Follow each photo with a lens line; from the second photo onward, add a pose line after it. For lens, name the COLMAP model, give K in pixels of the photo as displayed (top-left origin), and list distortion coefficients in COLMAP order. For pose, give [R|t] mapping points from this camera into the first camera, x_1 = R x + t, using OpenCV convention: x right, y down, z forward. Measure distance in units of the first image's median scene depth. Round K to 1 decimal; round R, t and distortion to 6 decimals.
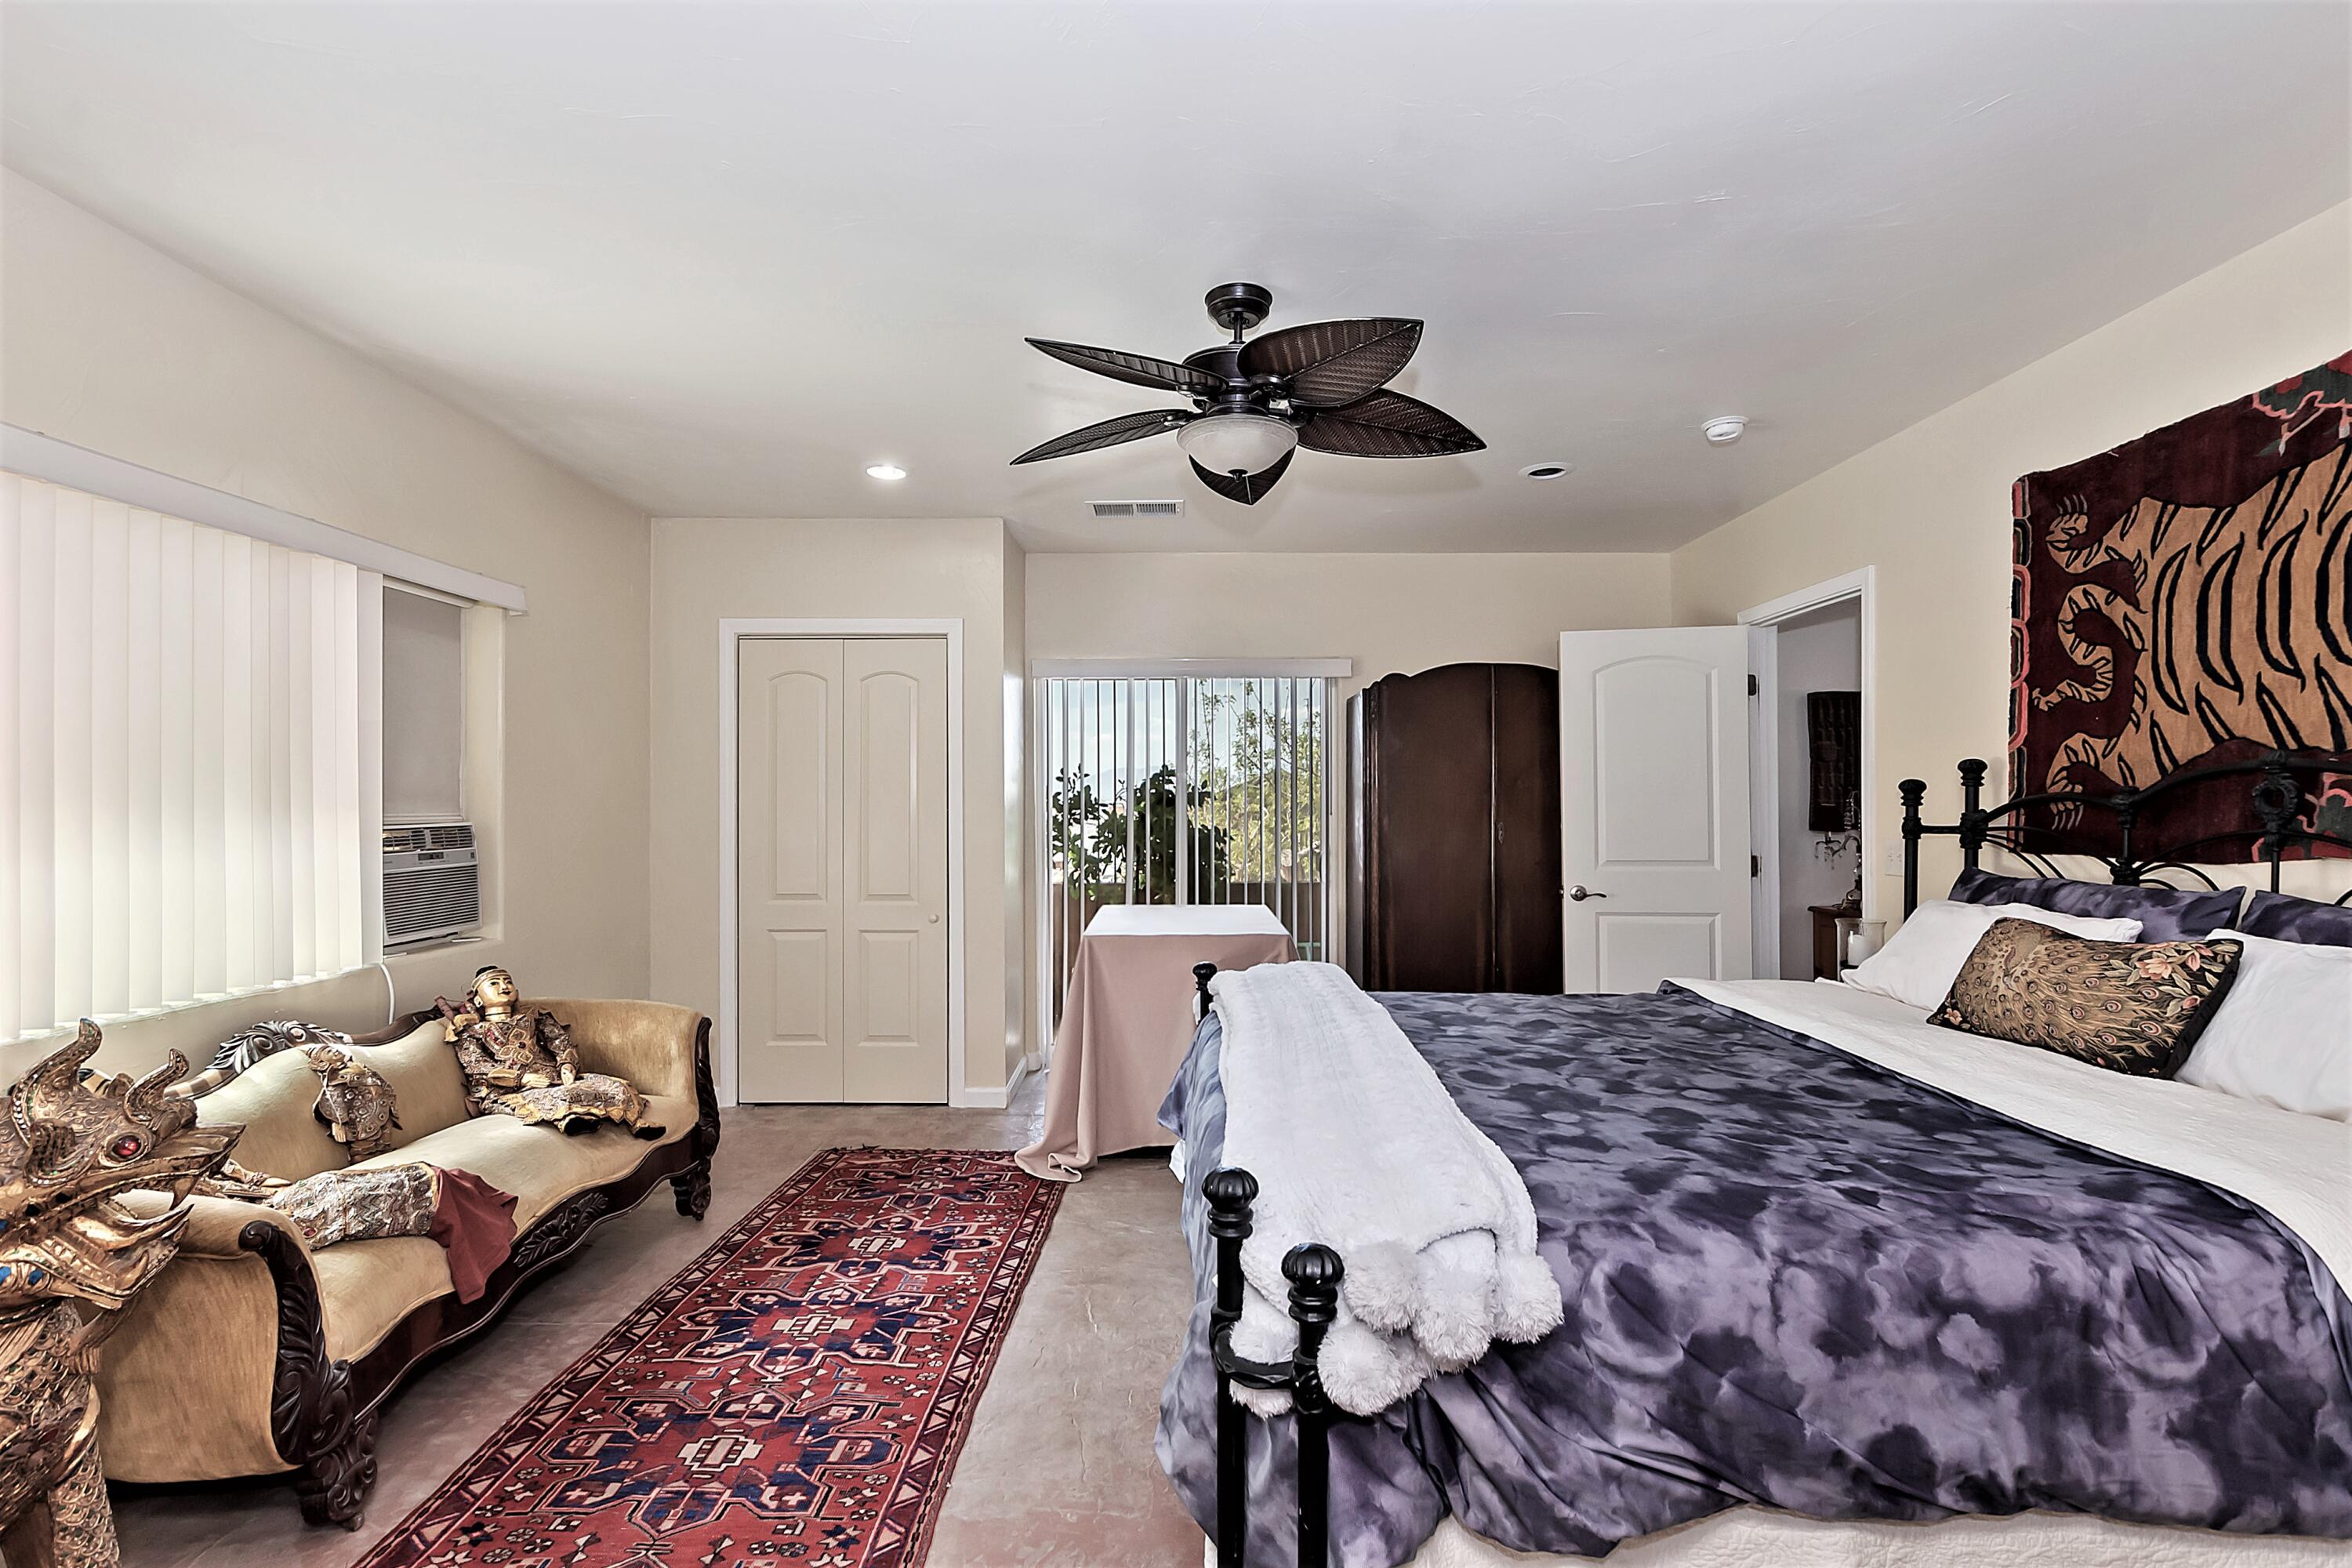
lens RADIAL K [[1062.4, 0, 1172.0], [0, 1062.4, 791.5], [0, 0, 1]] dist [0.000374, -0.001704]
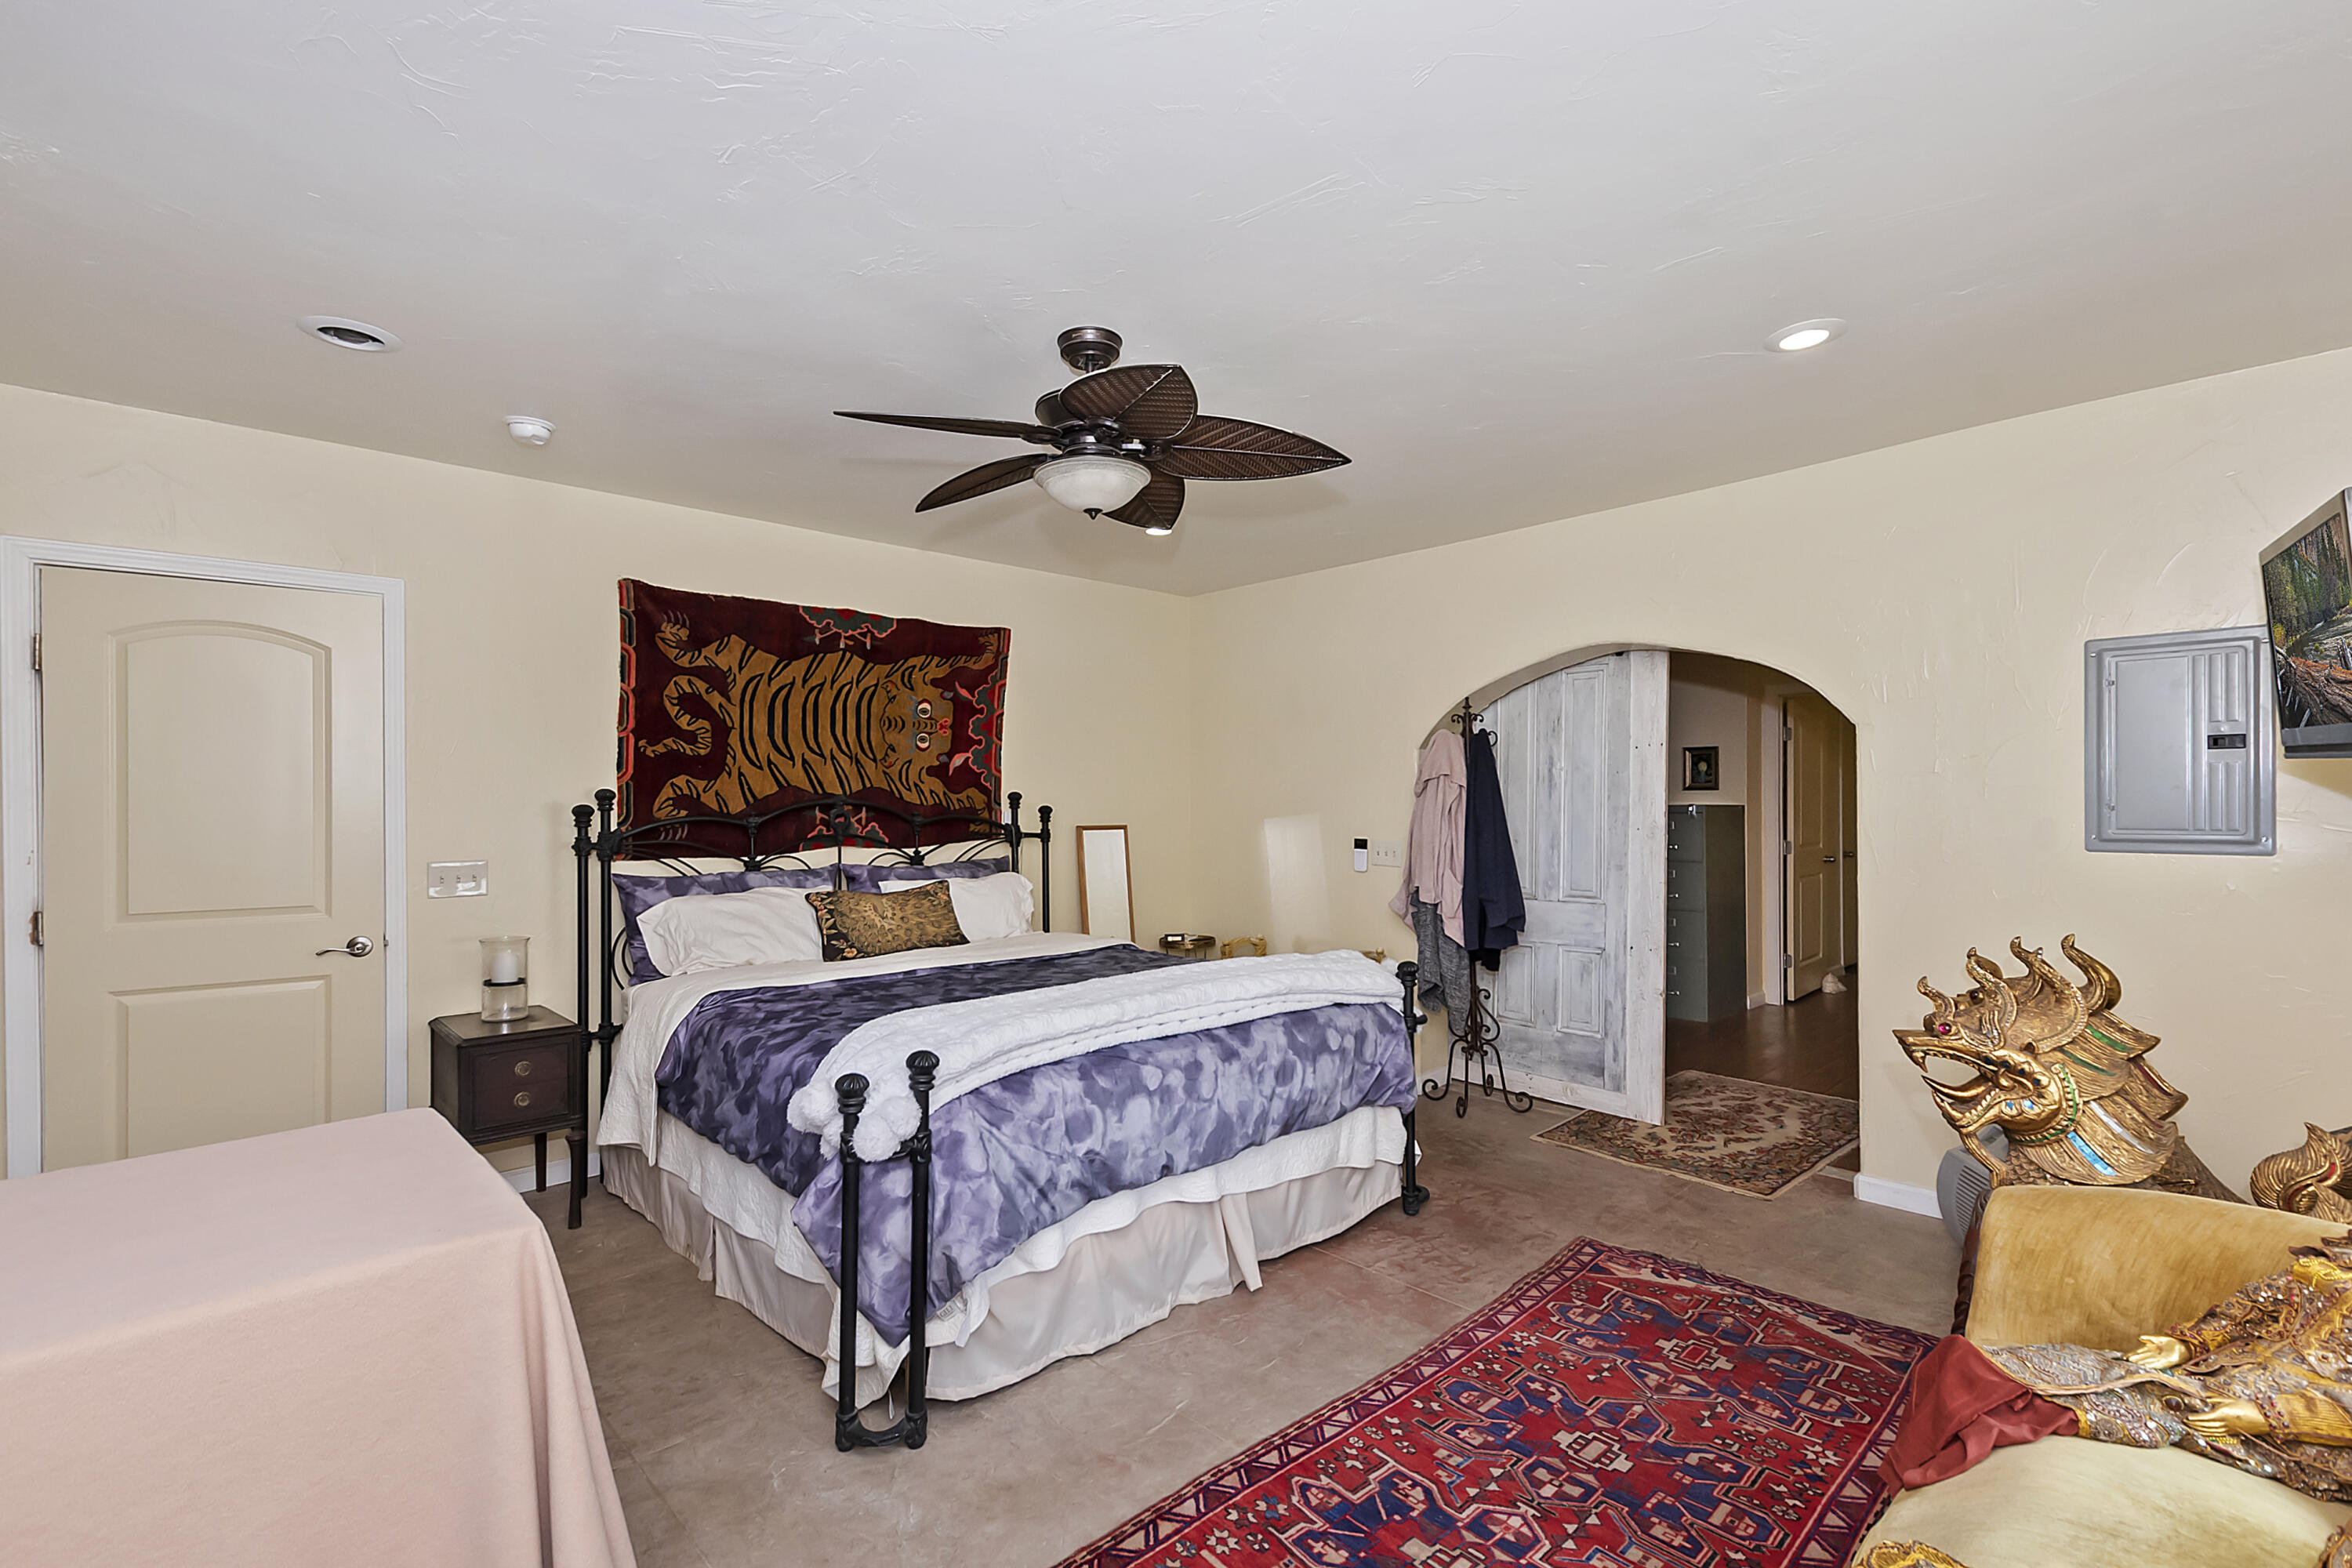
lens RADIAL K [[1062.4, 0, 1173.4], [0, 1062.4, 803.0], [0, 0, 1]] dist [0.000374, -0.001704]
pose [[-0.692765, 0.008961, 0.721107, -0.774152], [0.002199, 0.999944, -0.010313, -0.000008], [-0.721160, -0.005559, -0.692746, 1.743920]]
